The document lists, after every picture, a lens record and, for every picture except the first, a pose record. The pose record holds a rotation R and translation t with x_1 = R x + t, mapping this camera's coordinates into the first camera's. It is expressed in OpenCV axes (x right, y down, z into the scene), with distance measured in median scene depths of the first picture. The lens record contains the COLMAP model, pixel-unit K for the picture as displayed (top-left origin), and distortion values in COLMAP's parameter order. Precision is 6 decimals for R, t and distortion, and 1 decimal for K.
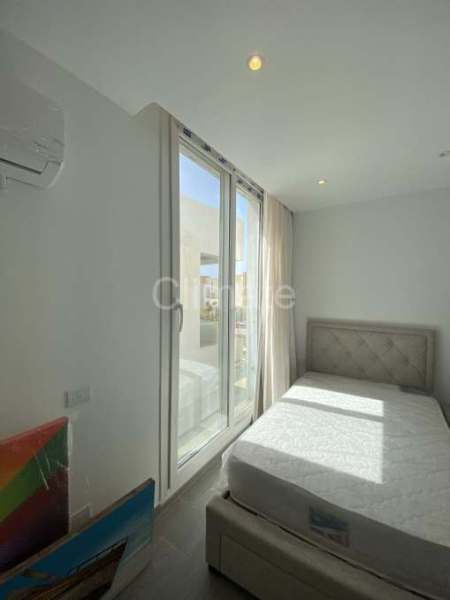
lens RADIAL K [[245.4, 0, 221.2], [0, 245.4, 298.6], [0, 0, 1]] dist [-0.010947, -0.004231]
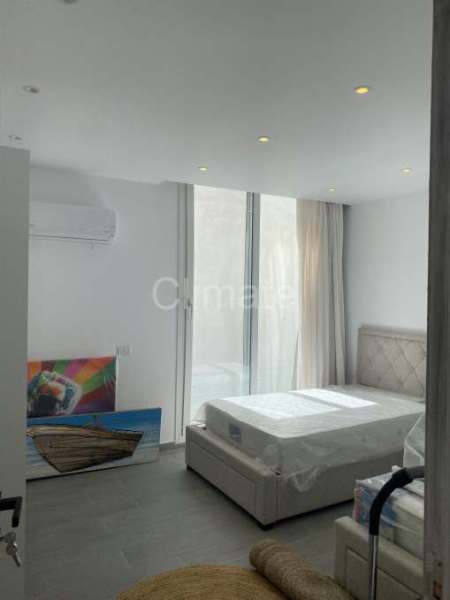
lens RADIAL K [[457.1, 0, 226.4], [0, 457.1, 300.1], [0, 0, 1]] dist [0.045904, -0.049213]
pose [[0.897518, 0.021670, -0.440445, 1.521385], [-0.022513, 0.999741, 0.003313, -0.009720], [0.440402, 0.006942, 0.897774, -1.658668]]
